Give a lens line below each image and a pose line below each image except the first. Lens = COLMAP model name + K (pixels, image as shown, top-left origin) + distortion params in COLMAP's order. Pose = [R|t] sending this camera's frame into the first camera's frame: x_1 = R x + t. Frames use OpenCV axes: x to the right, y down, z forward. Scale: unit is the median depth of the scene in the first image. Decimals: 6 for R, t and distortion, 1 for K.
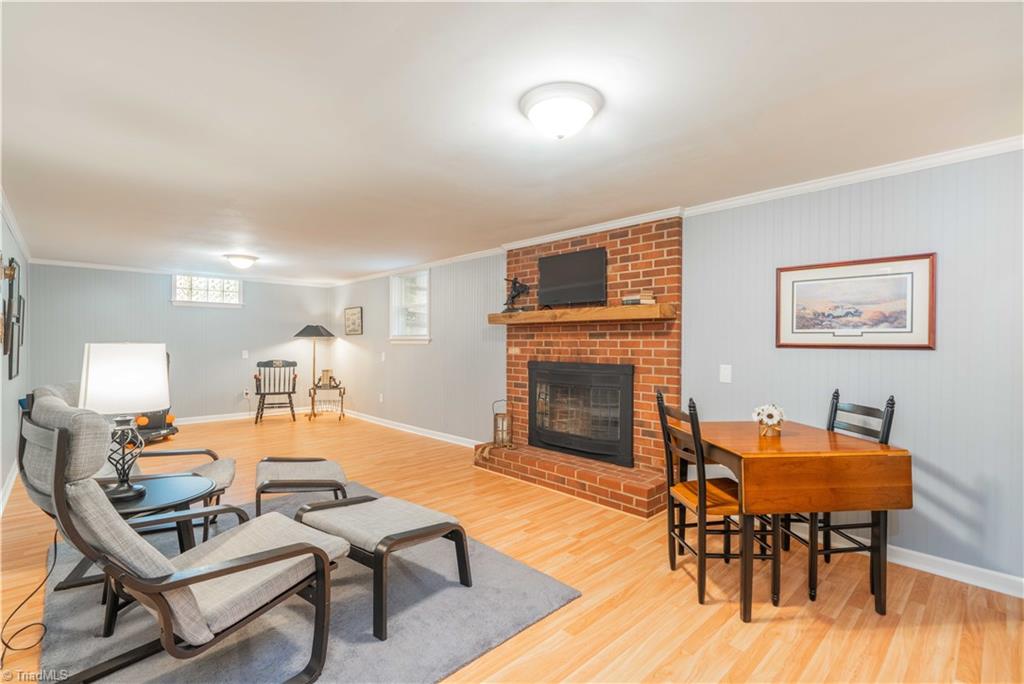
lens RADIAL K [[471.5, 0, 512.5], [0, 471.5, 341.8], [0, 0, 1]] dist [-0.004853, 0.002165]
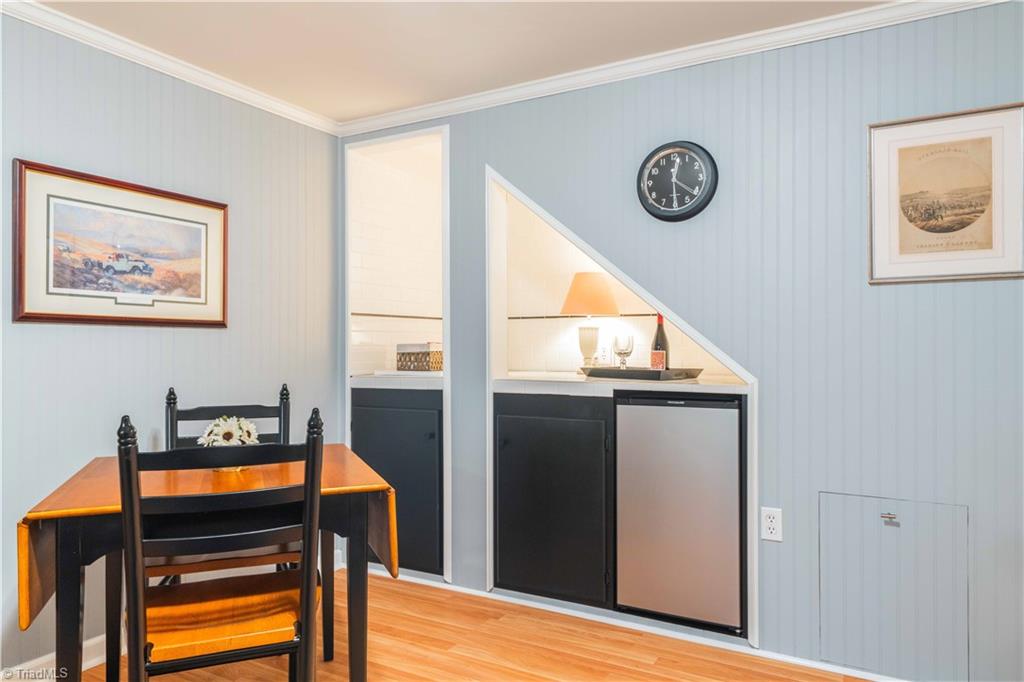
lens RADIAL K [[676.7, 0, 512.0], [0, 676.7, 342.7], [0, 0, 1]] dist [0.005650, 0.001831]
pose [[-0.298322, -0.001543, 0.954464, -0.300385], [-0.004252, 0.999991, 0.000288, 0.036287], [-0.954456, -0.003973, -0.298326, 0.799885]]
